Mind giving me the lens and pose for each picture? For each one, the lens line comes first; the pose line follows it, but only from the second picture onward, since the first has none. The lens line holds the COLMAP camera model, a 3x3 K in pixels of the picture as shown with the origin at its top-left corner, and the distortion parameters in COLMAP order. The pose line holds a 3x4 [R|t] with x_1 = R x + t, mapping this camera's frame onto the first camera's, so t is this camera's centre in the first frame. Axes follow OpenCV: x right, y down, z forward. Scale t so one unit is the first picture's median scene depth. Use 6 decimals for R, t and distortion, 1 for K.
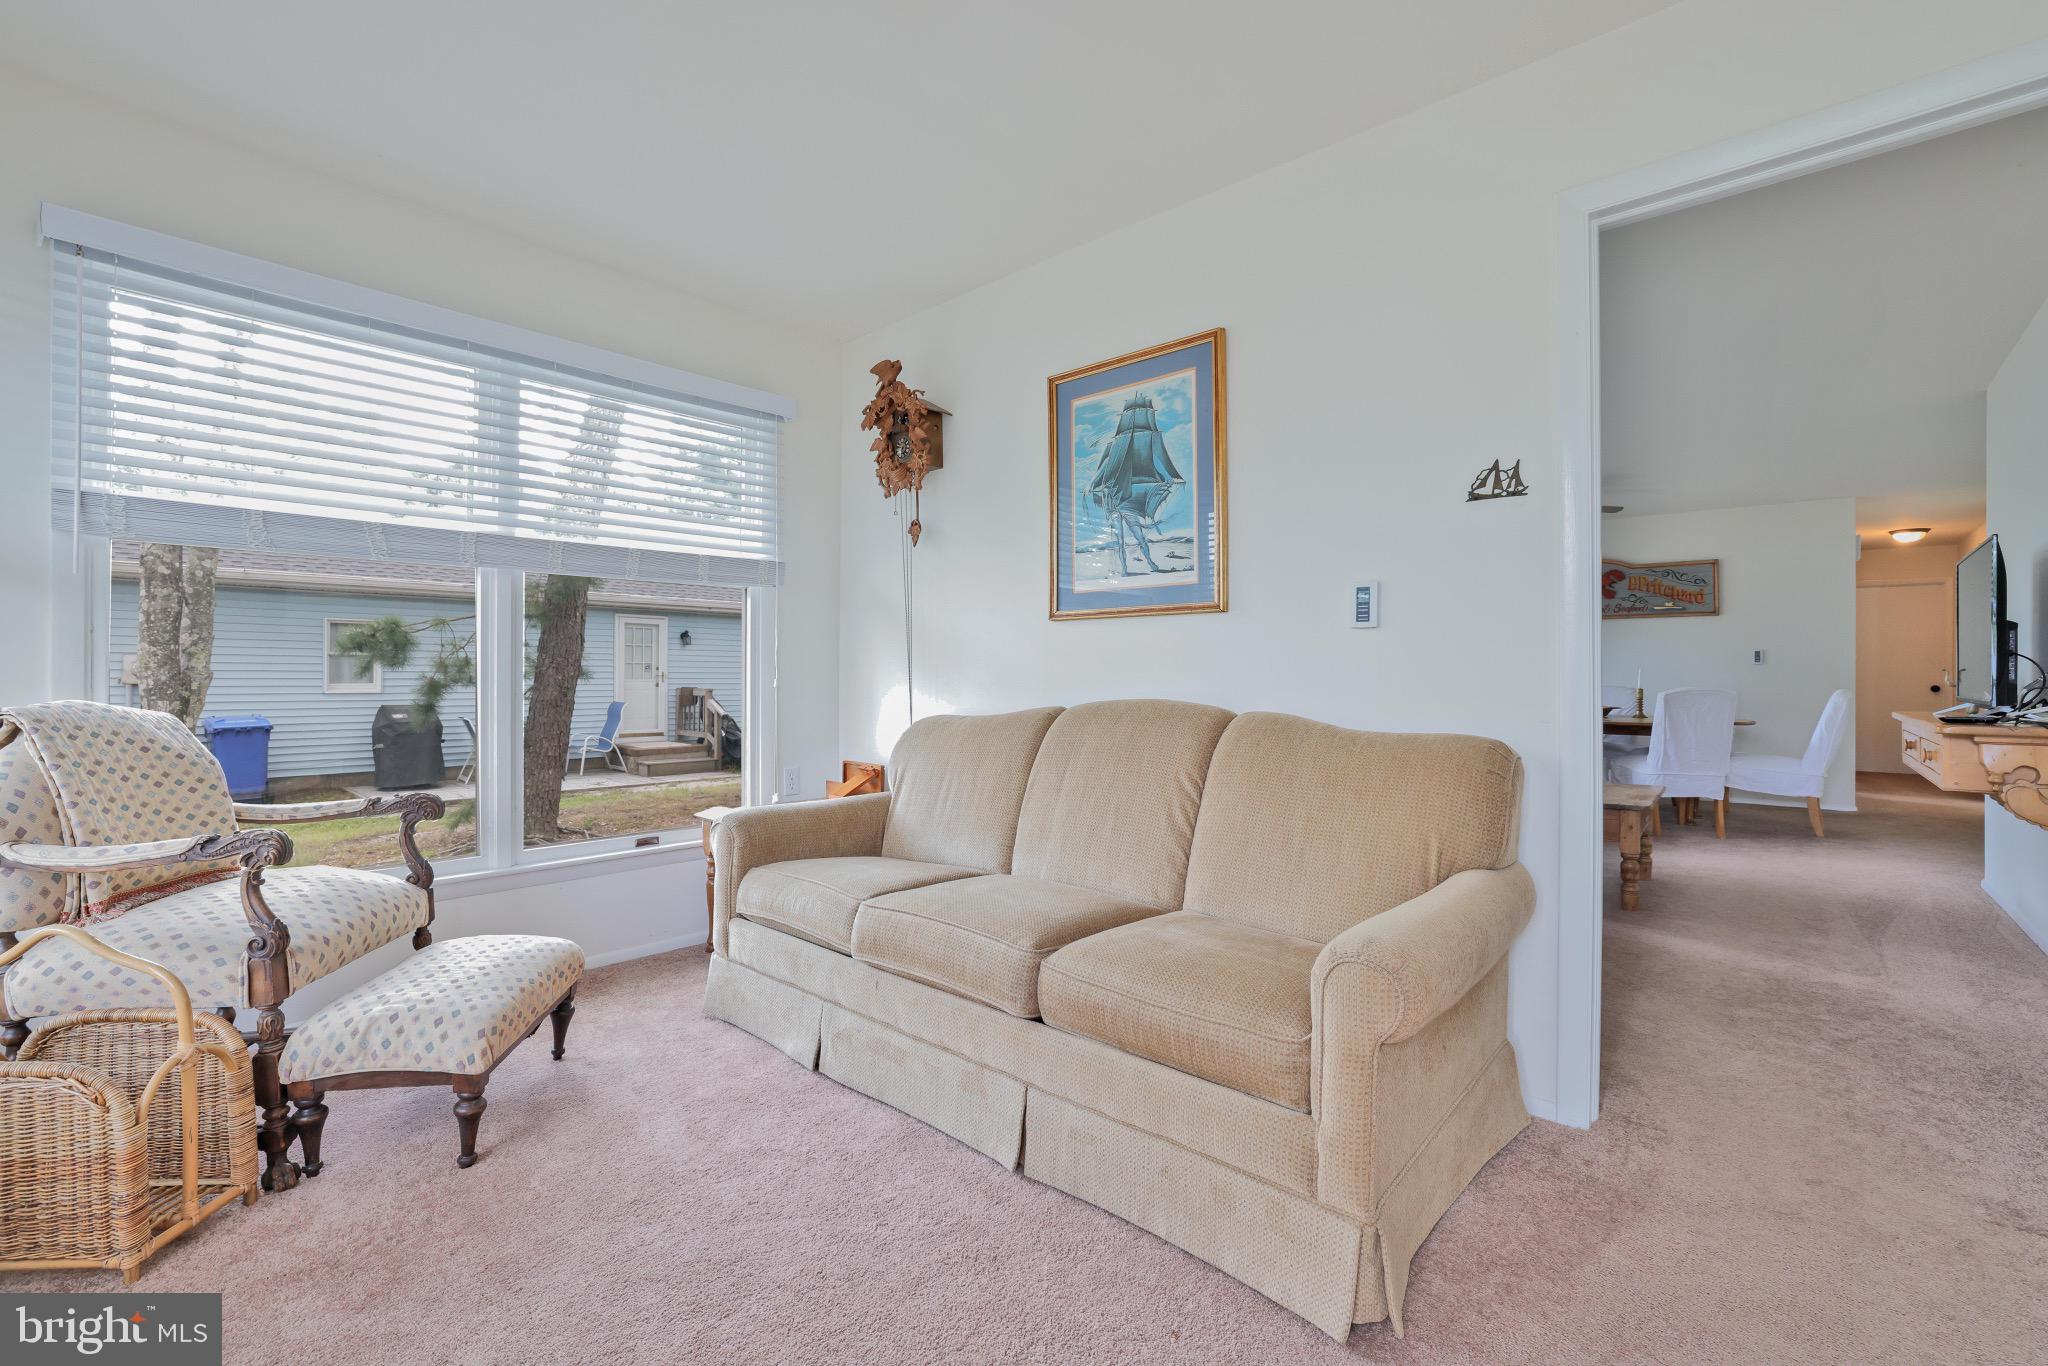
lens RADIAL K [[875.0, 0, 1025.5], [0, 875.0, 676.0], [0, 0, 1]] dist [-0.047625, 0.018464]
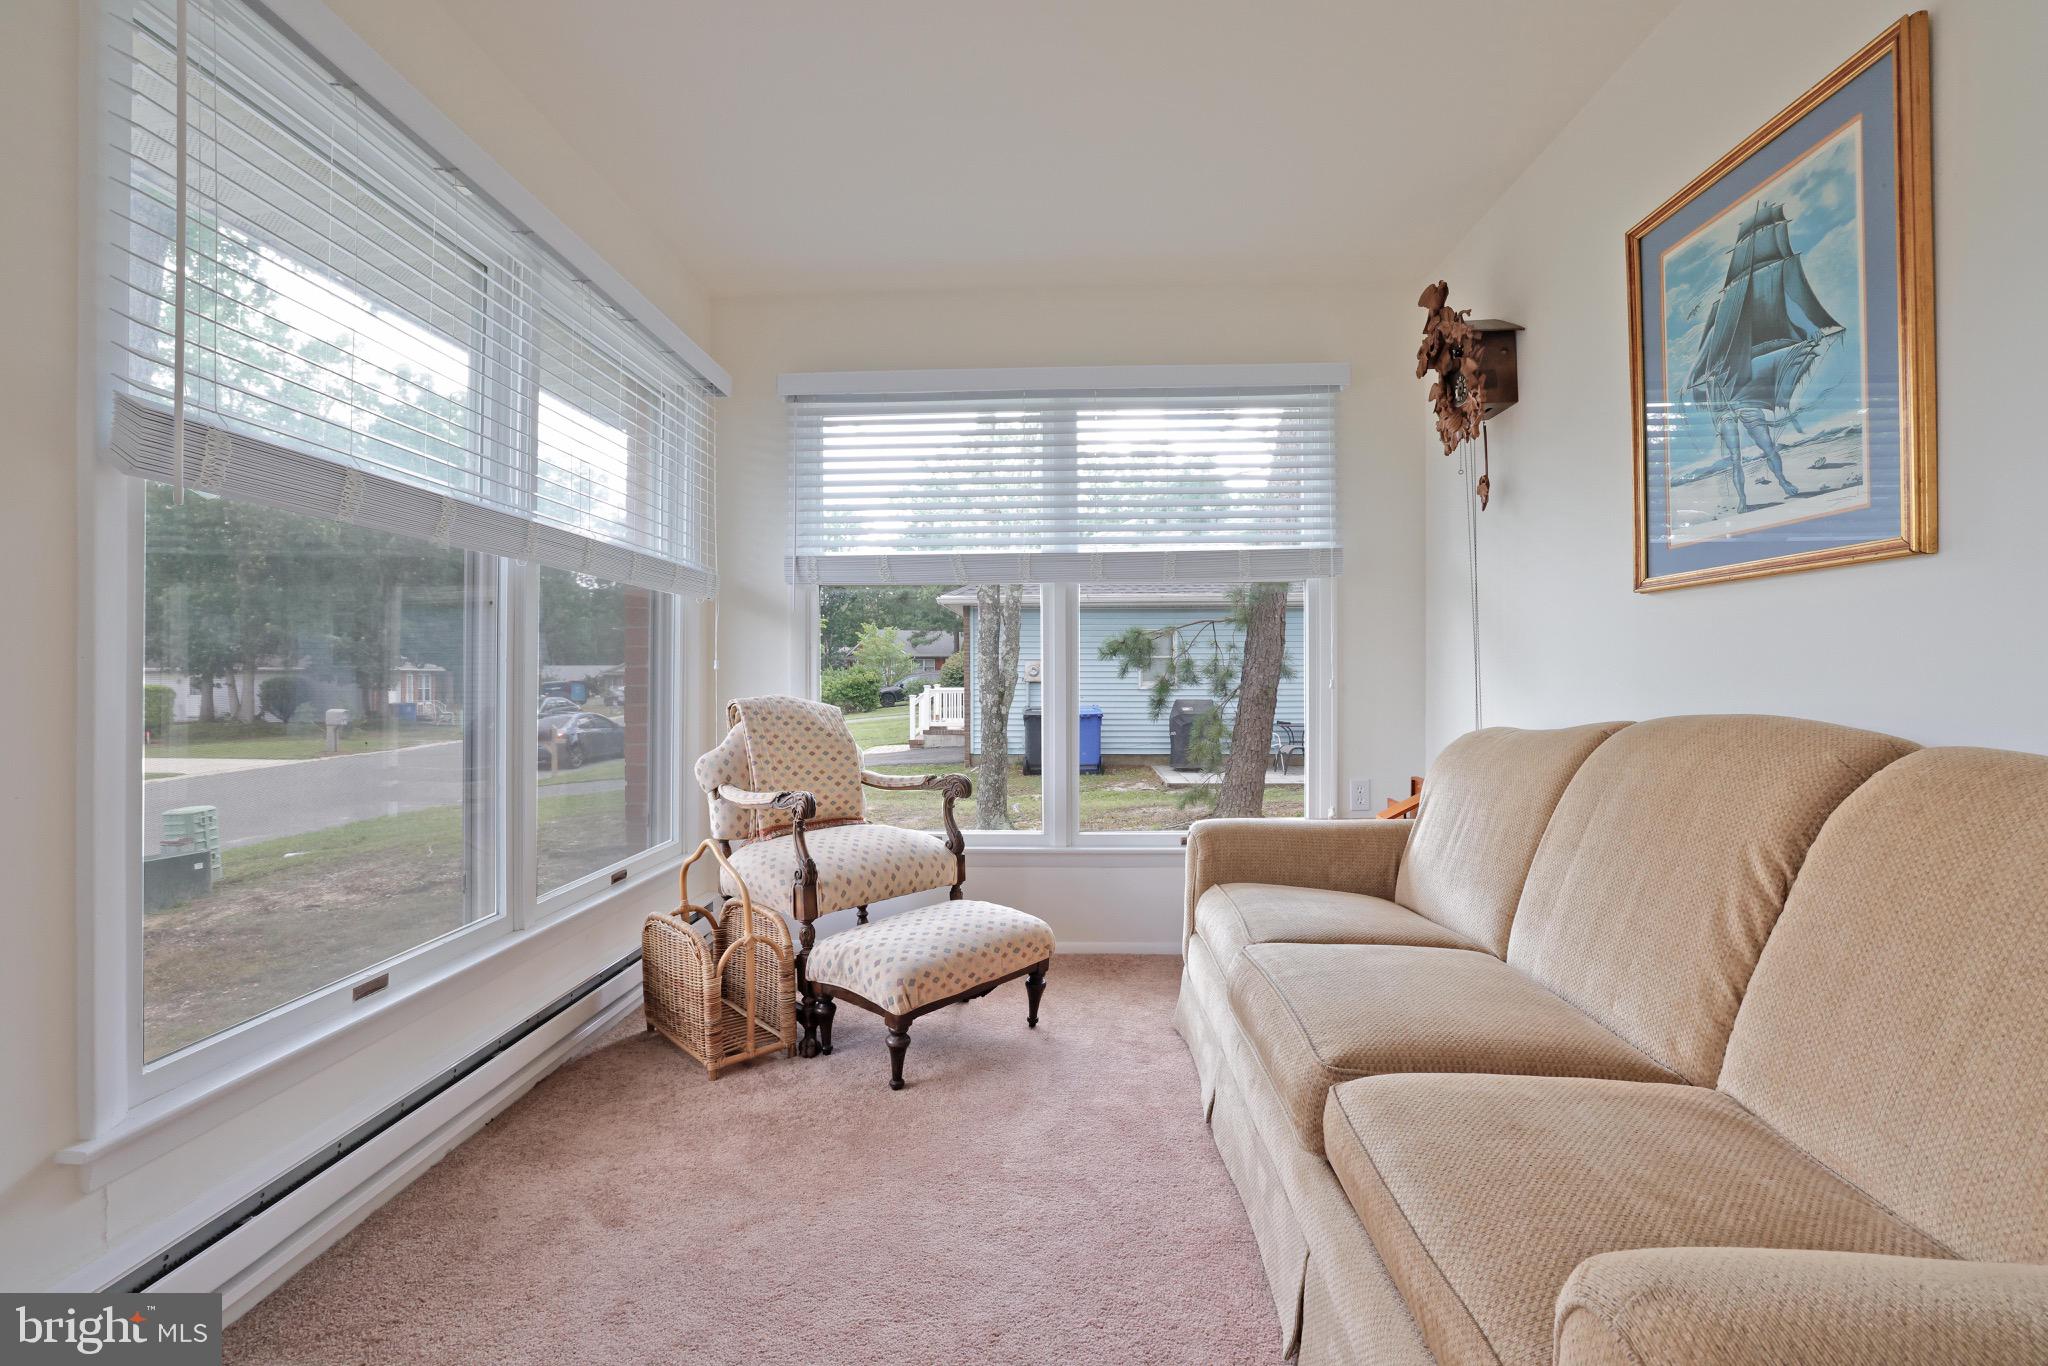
lens RADIAL K [[875.0, 0, 1025.5], [0, 875.0, 676.0], [0, 0, 1]] dist [-0.047625, 0.018464]
pose [[0.638837, -0.002853, -0.769337, 0.258164], [0.004869, 0.999988, 0.000334, -0.002469], [0.769326, -0.003959, 0.638844, 0.239065]]
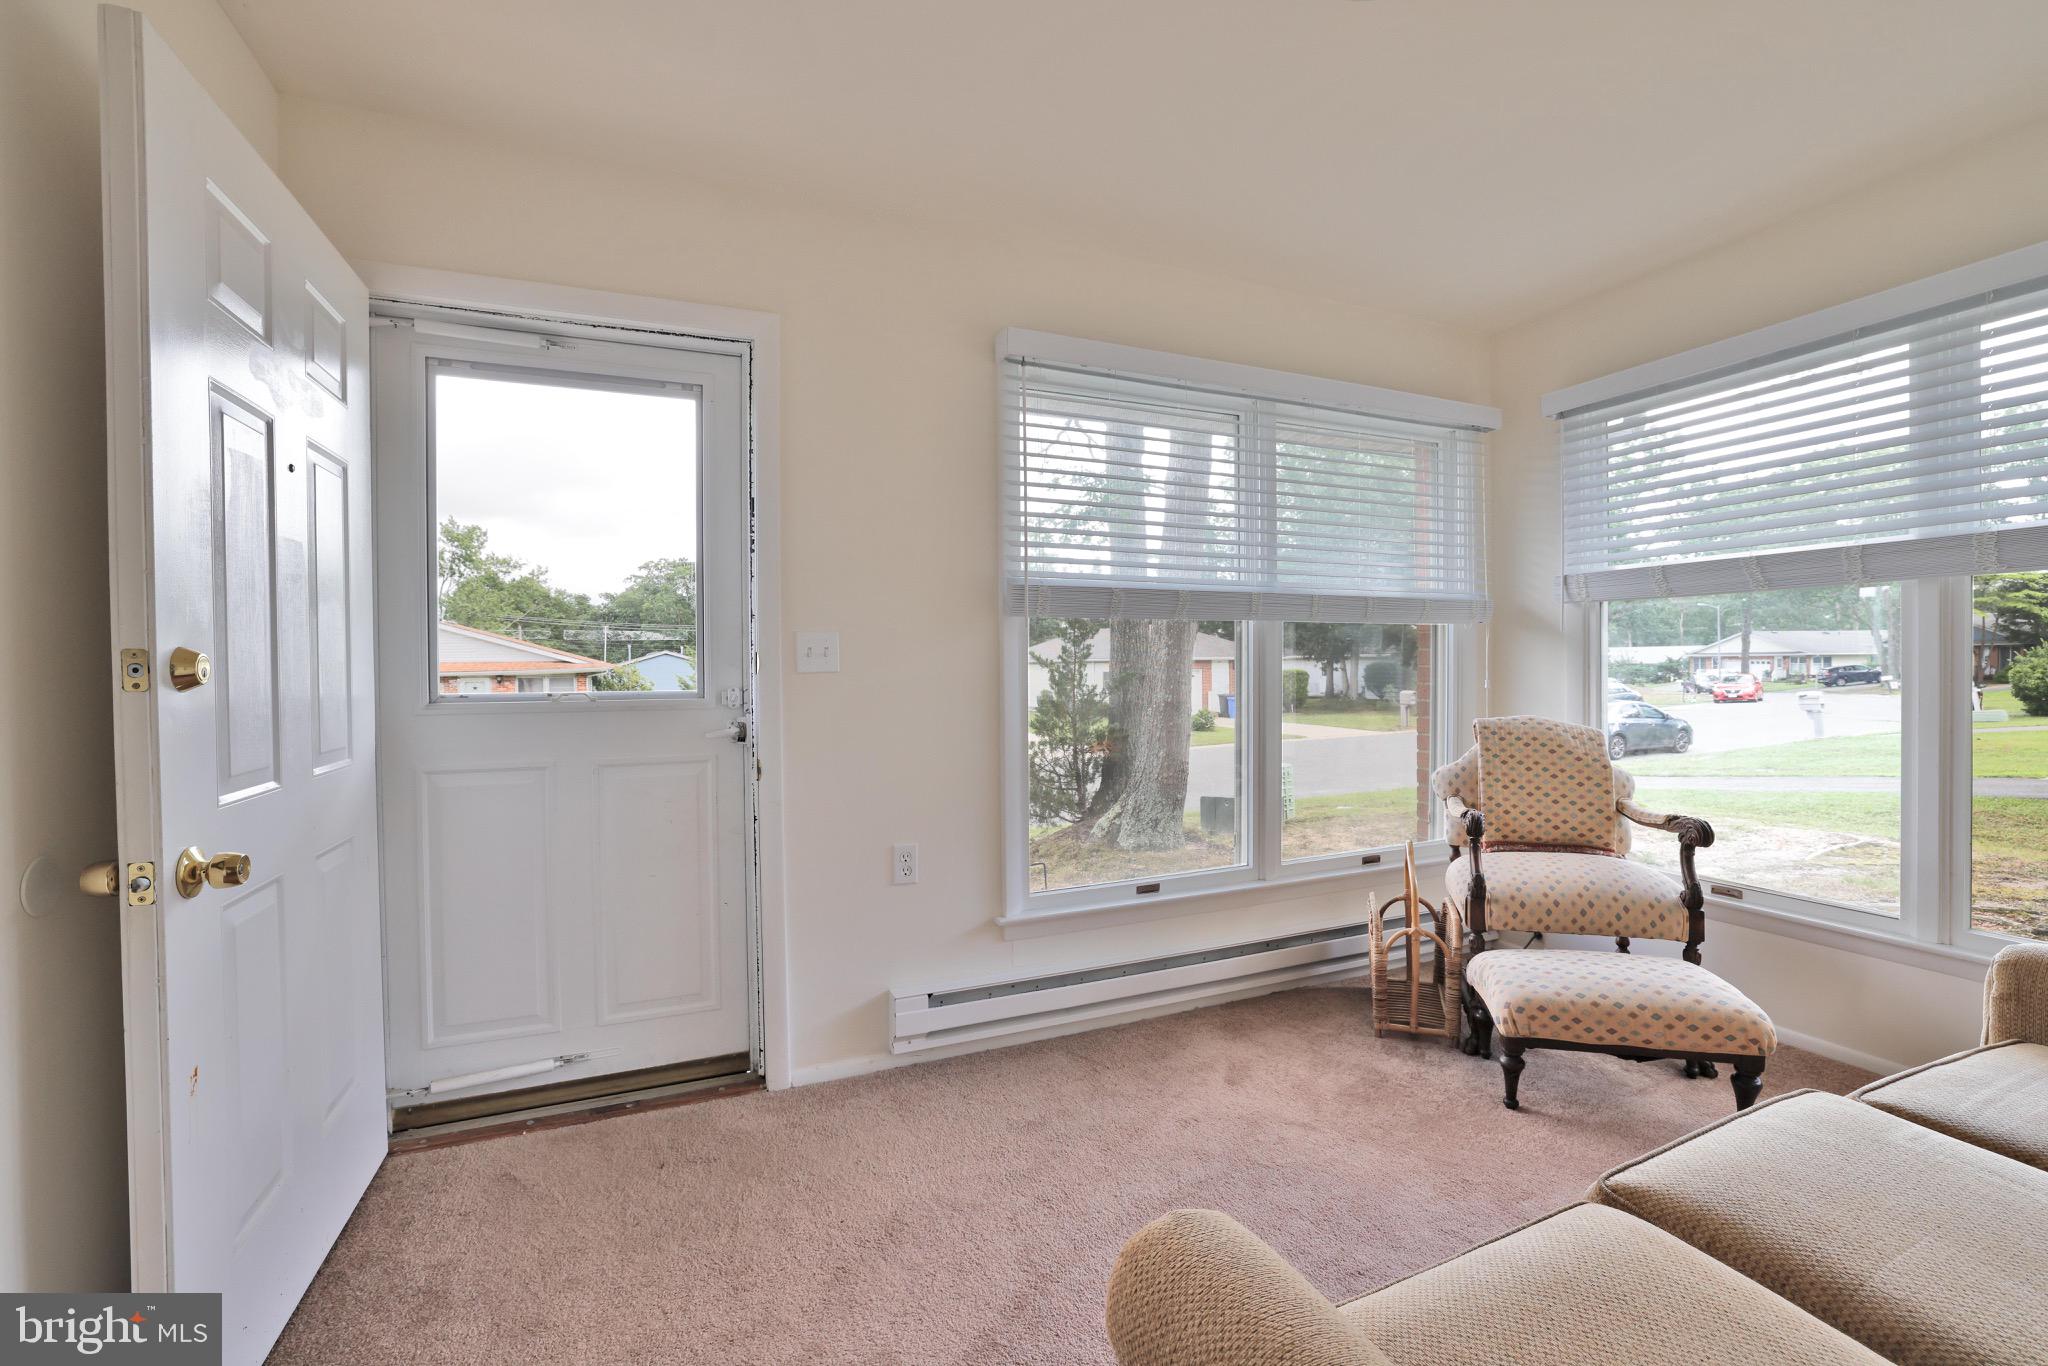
lens RADIAL K [[875.0, 0, 1025.5], [0, 875.0, 676.0], [0, 0, 1]] dist [-0.047625, 0.018464]
pose [[-0.417677, 0.016057, -0.908454, 0.502235], [0.012223, 0.999853, 0.012053, -0.052833], [0.908514, -0.006070, -0.417811, 0.575889]]
